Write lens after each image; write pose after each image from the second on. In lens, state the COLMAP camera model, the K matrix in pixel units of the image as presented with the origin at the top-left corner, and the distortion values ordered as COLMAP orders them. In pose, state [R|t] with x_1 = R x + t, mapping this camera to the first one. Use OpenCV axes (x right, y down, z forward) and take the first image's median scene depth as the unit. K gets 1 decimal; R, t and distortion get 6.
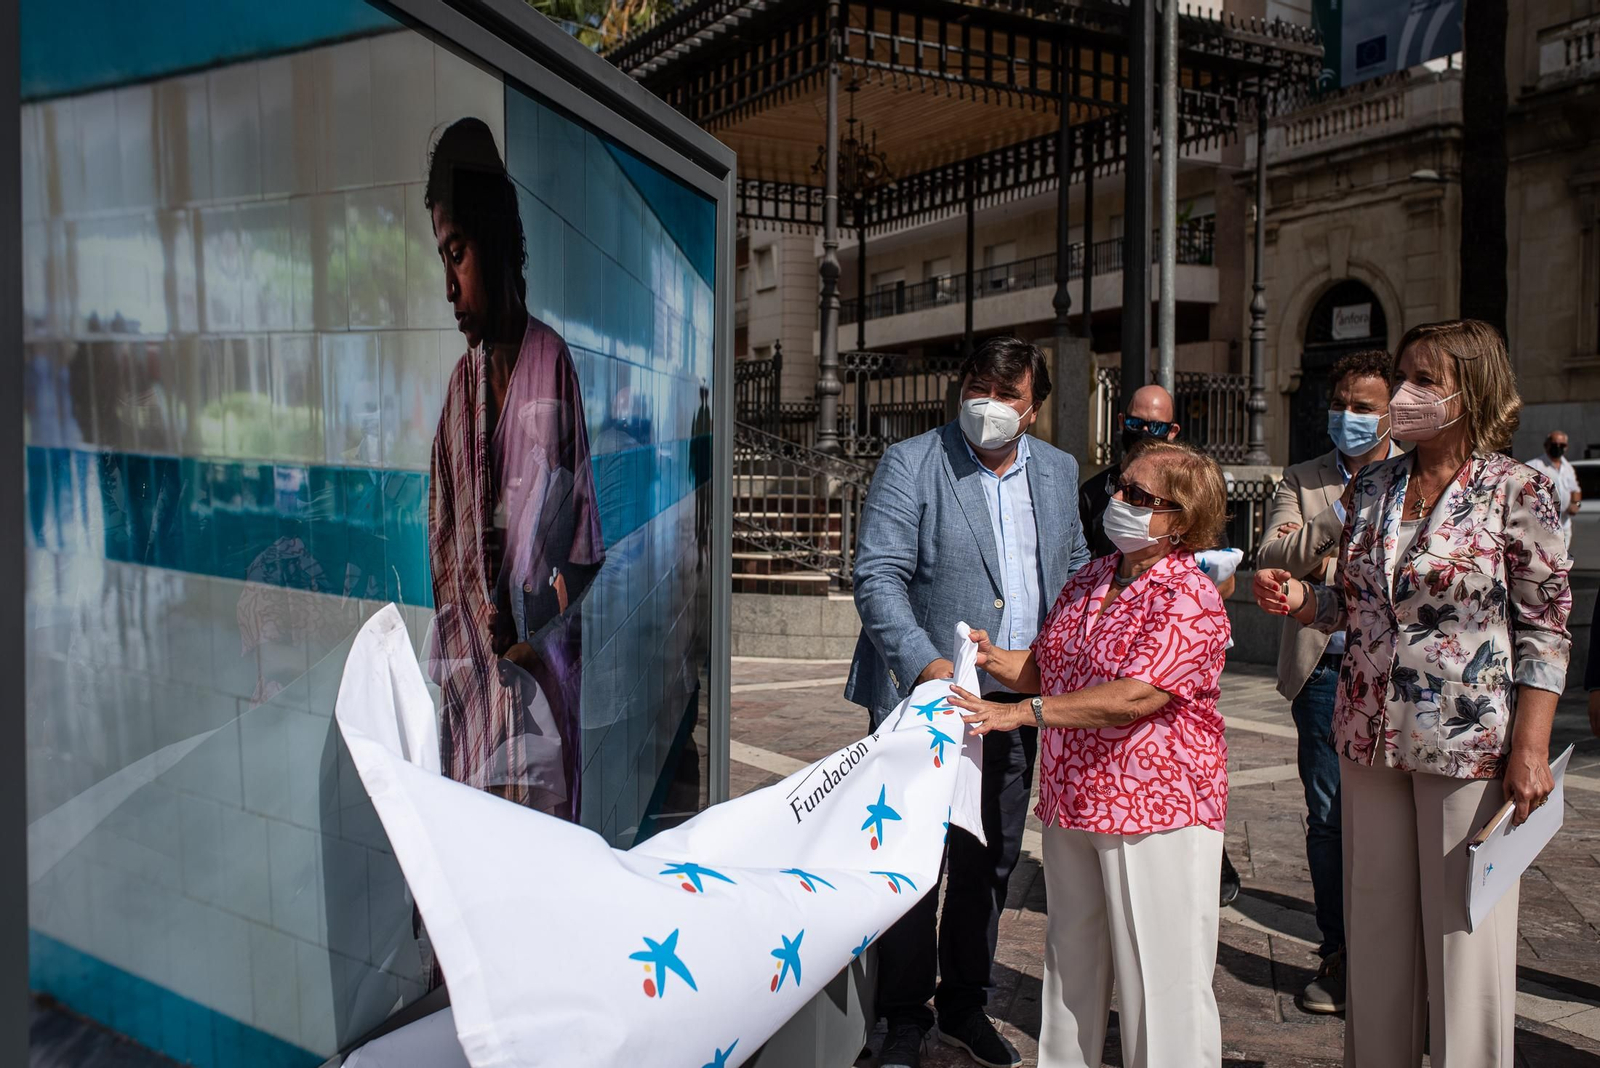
lens RADIAL K [[1514.4, 0, 800.0], [0, 1514.4, 534.0], [0, 0, 1]] dist [0.004790, -0.003256]
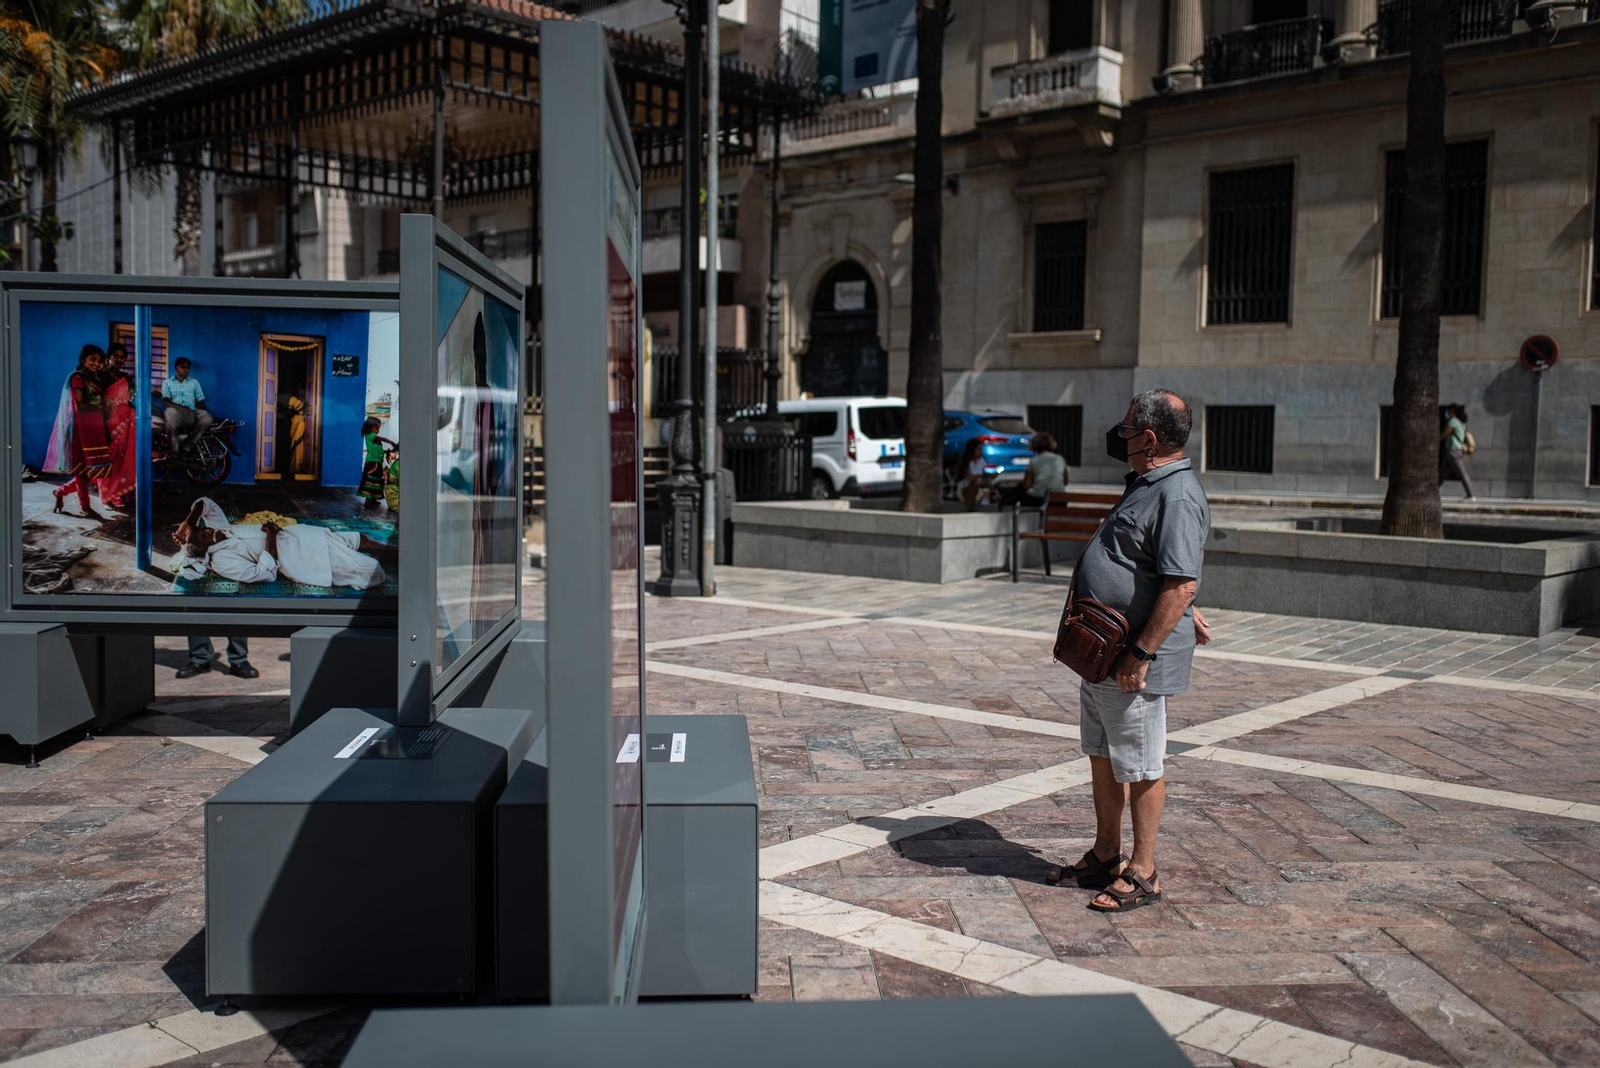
lens RADIAL K [[1514.4, 0, 800.0], [0, 1514.4, 534.0], [0, 0, 1]] dist [0.004790, -0.003256]
pose [[0.952245, -0.011117, 0.305132, -0.423409], [-0.000614, 0.999265, 0.038323, 0.000802], [-0.305334, -0.036680, 0.951539, -1.410990]]
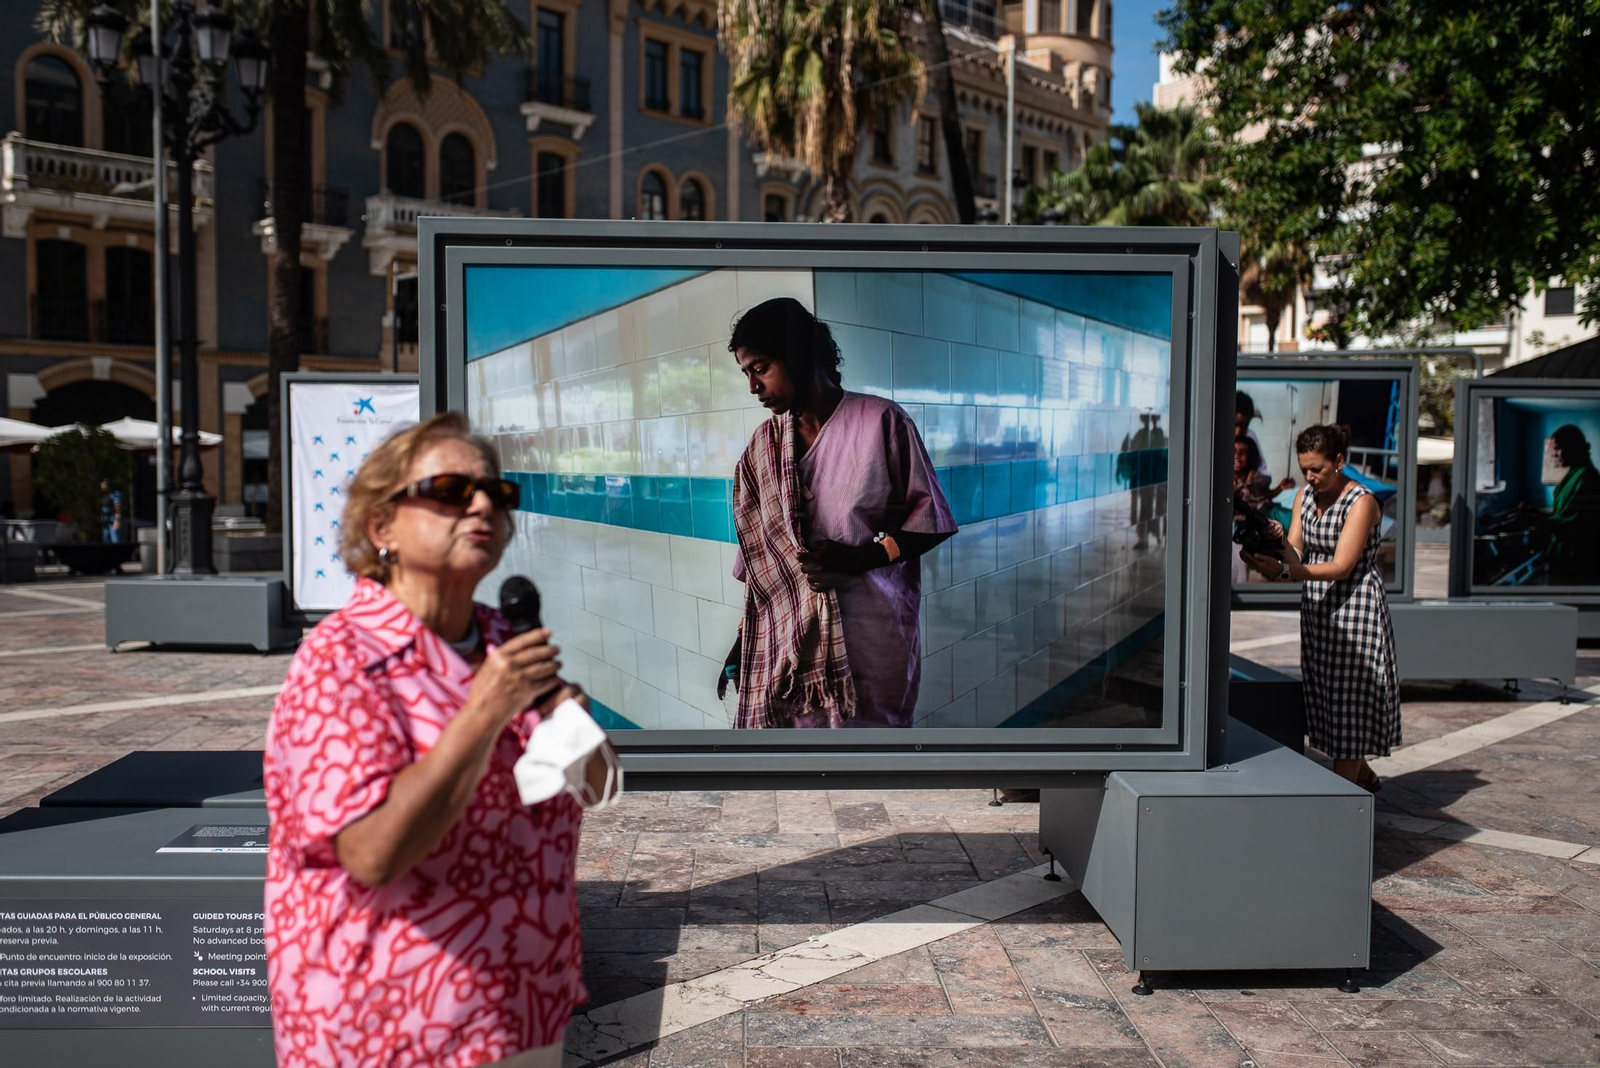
lens RADIAL K [[1514.4, 0, 800.0], [0, 1514.4, 534.0], [0, 0, 1]] dist [0.004790, -0.003256]
pose [[0.302699, 0.051868, -0.951674, 1.454496], [-0.036869, 0.998408, 0.042688, -0.046561], [0.952373, 0.022165, 0.304129, 0.377782]]
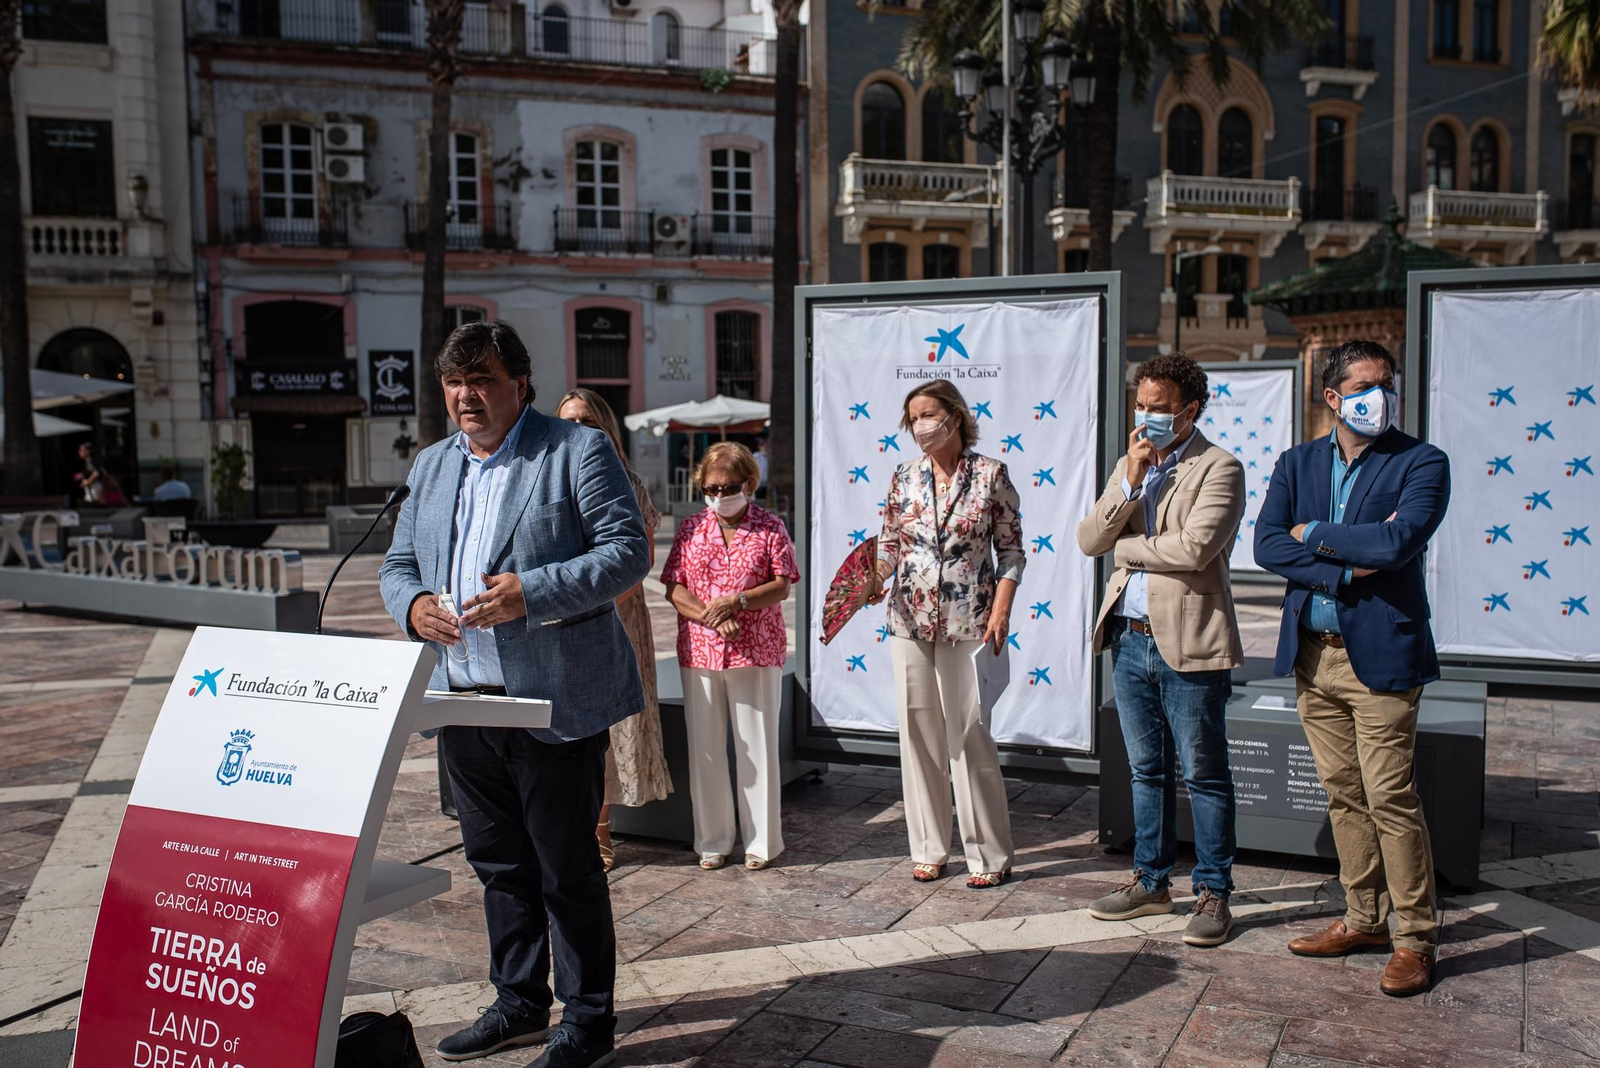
lens RADIAL K [[1531.4, 0, 800.0], [0, 1531.4, 534.0], [0, 0, 1]] dist [0.001241, 0.004981]
pose [[-0.167674, 0.072807, -0.983150, 2.186490], [-0.021662, 0.996756, 0.077509, -0.073523], [0.985605, 0.034293, -0.165553, -0.033321]]
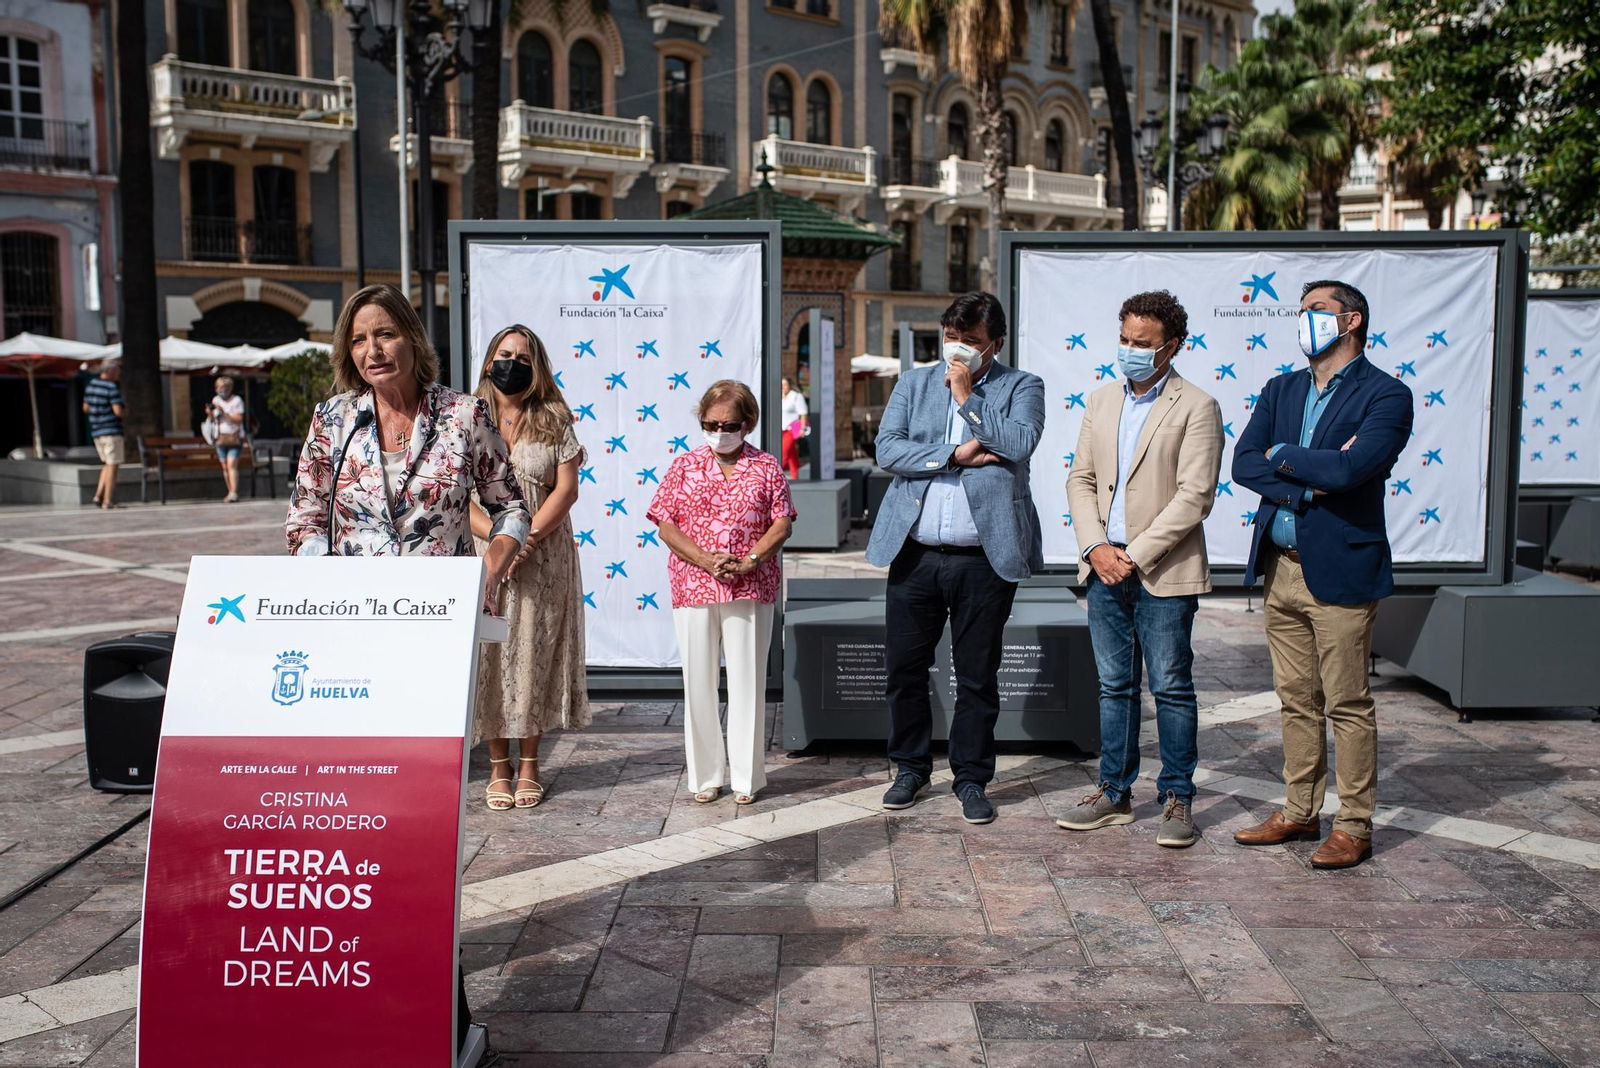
lens RADIAL K [[1670.7, 0, 800.0], [0, 1670.7, 534.0], [0, 0, 1]] dist [0.000701, 0.005738]
pose [[0.256556, 0.096016, -0.961748, 2.461243], [-0.027309, 0.995376, 0.092089, -0.044941], [0.966143, 0.002639, 0.257992, -0.602545]]
